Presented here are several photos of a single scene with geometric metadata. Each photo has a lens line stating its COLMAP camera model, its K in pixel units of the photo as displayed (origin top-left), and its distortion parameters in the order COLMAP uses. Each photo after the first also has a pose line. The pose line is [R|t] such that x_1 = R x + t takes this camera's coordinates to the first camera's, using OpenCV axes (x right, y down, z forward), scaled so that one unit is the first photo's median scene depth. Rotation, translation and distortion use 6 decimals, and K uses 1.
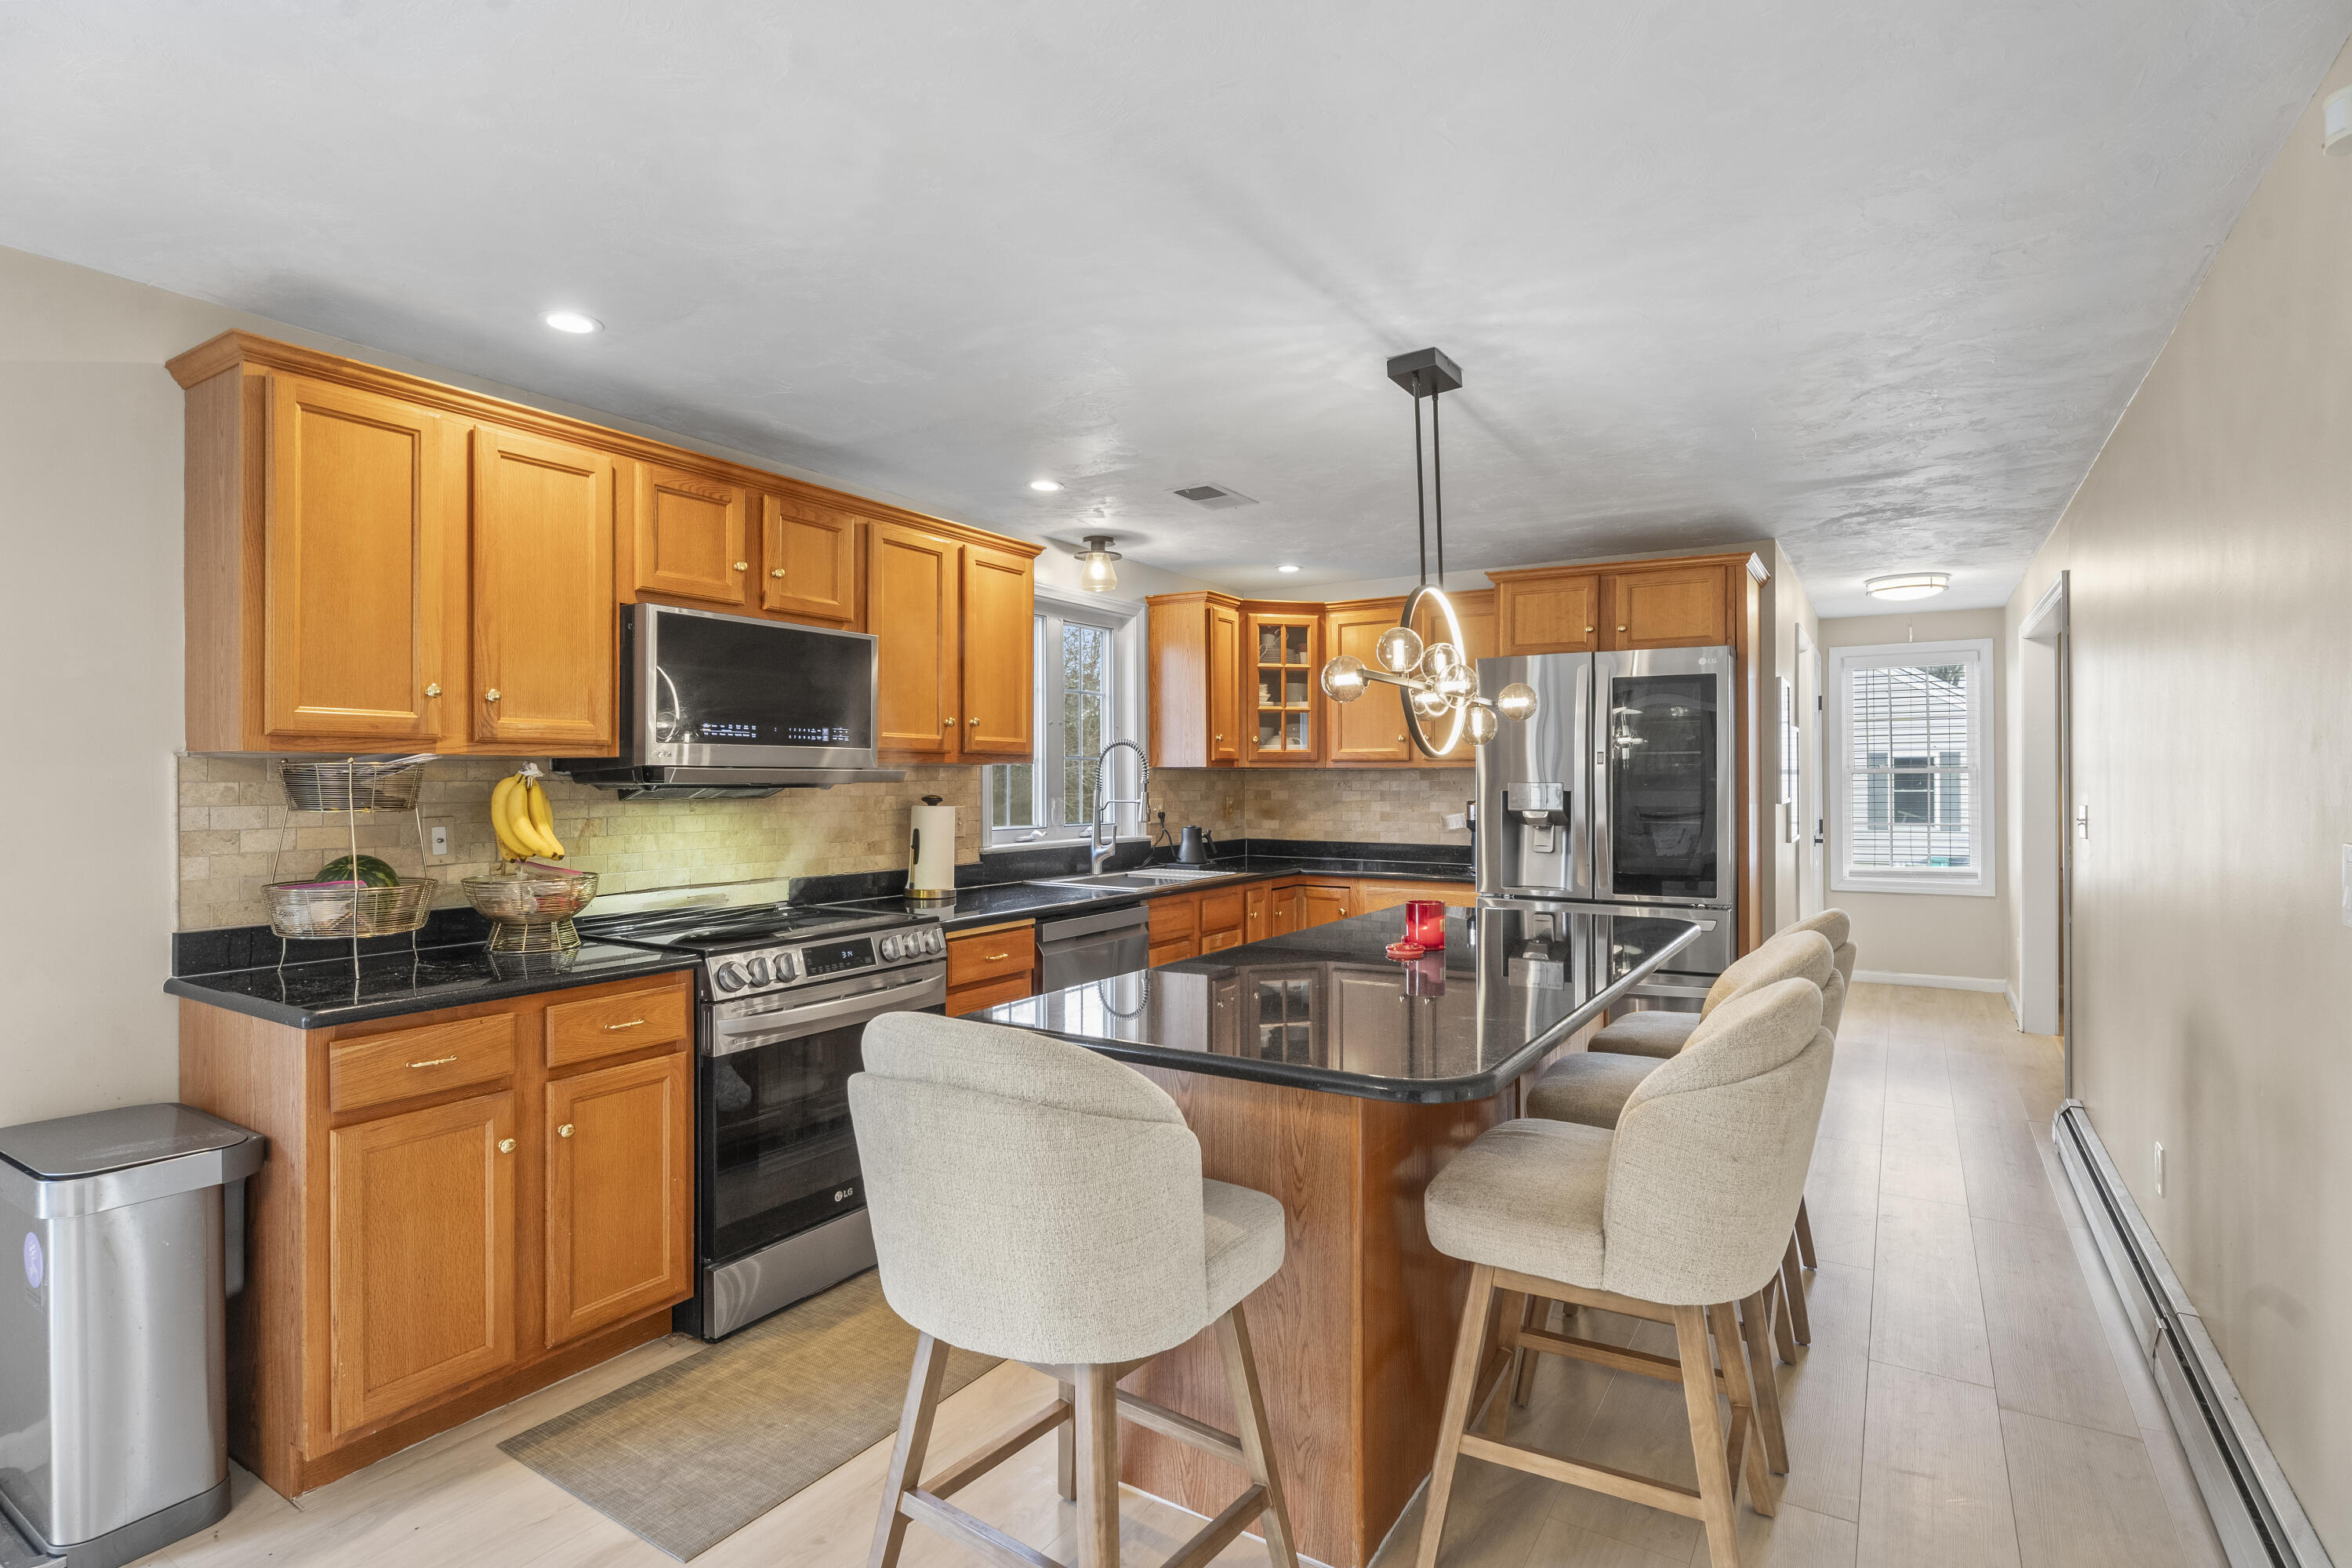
lens RADIAL K [[1143.2, 0, 1189.5], [0, 1143.2, 784.0], [0, 0, 1]] dist [-0.004643, -0.000332]
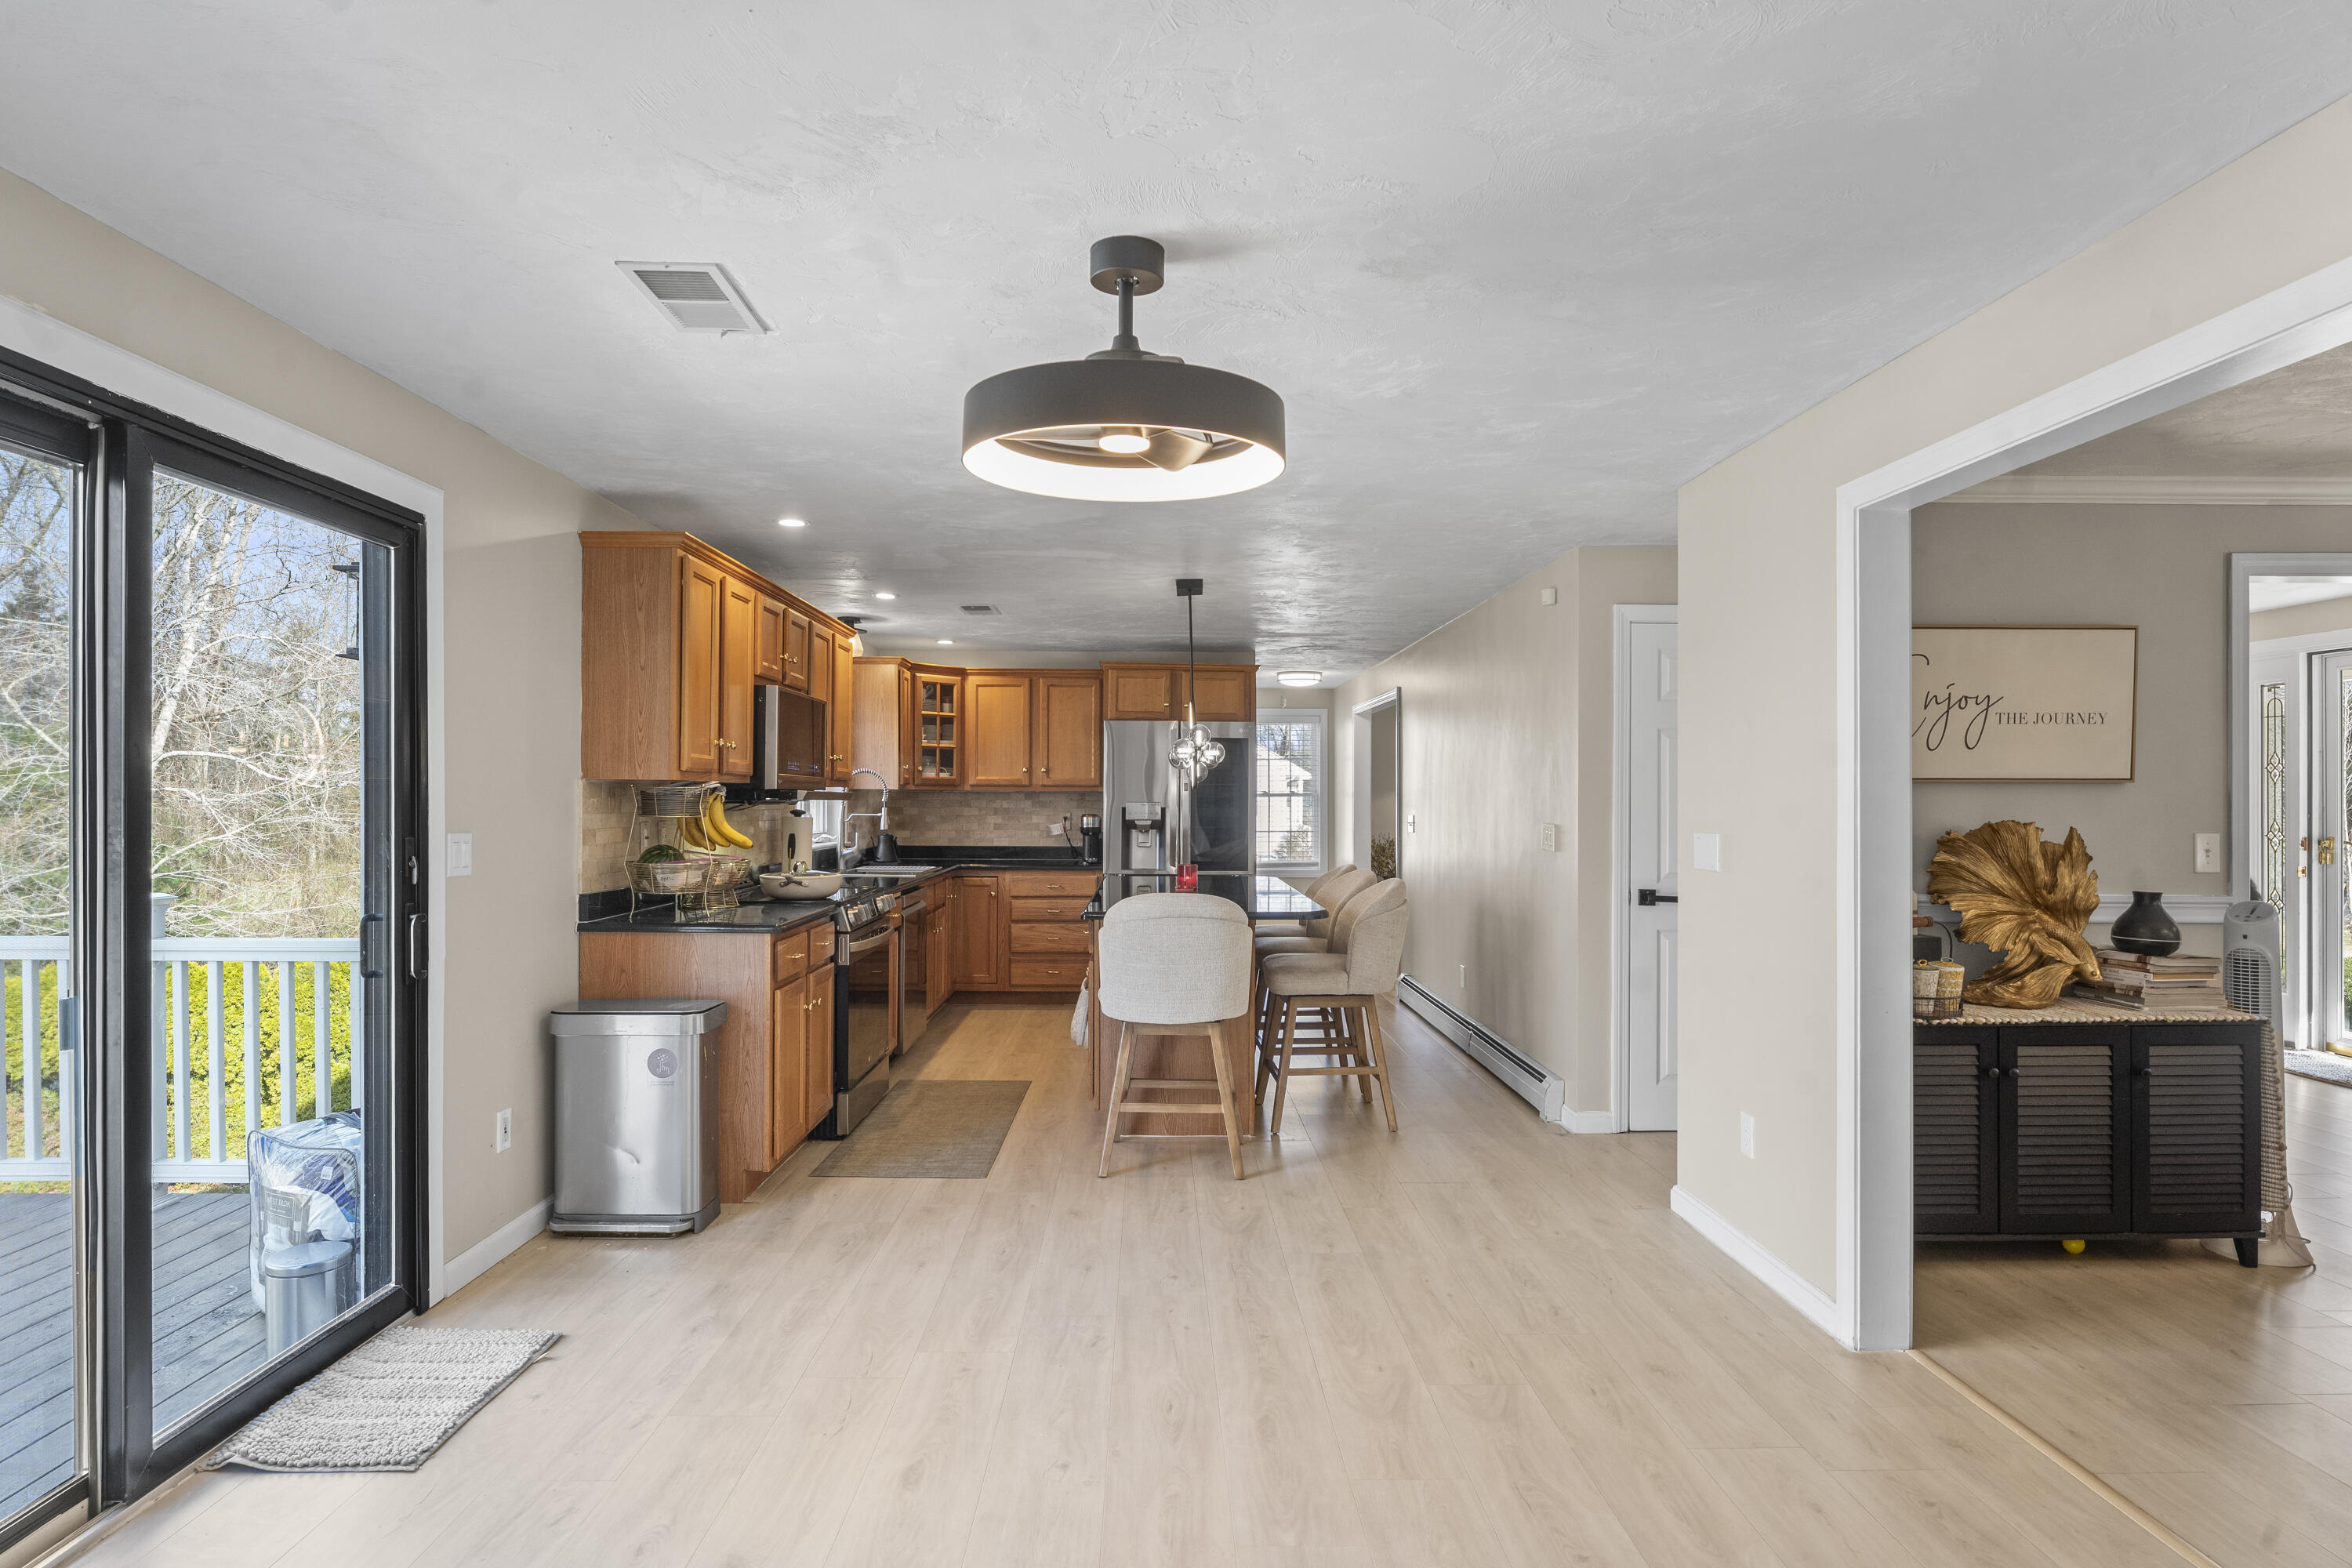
lens RADIAL K [[1264.3, 0, 1167.6], [0, 1264.3, 794.6], [0, 0, 1]] dist [0.000103, 0.000014]
pose [[0.841298, 0.006030, 0.540539, -0.495016], [-0.001775, 0.999963, -0.008391, 0.002995], [-0.540569, 0.006100, 0.841277, -0.389224]]
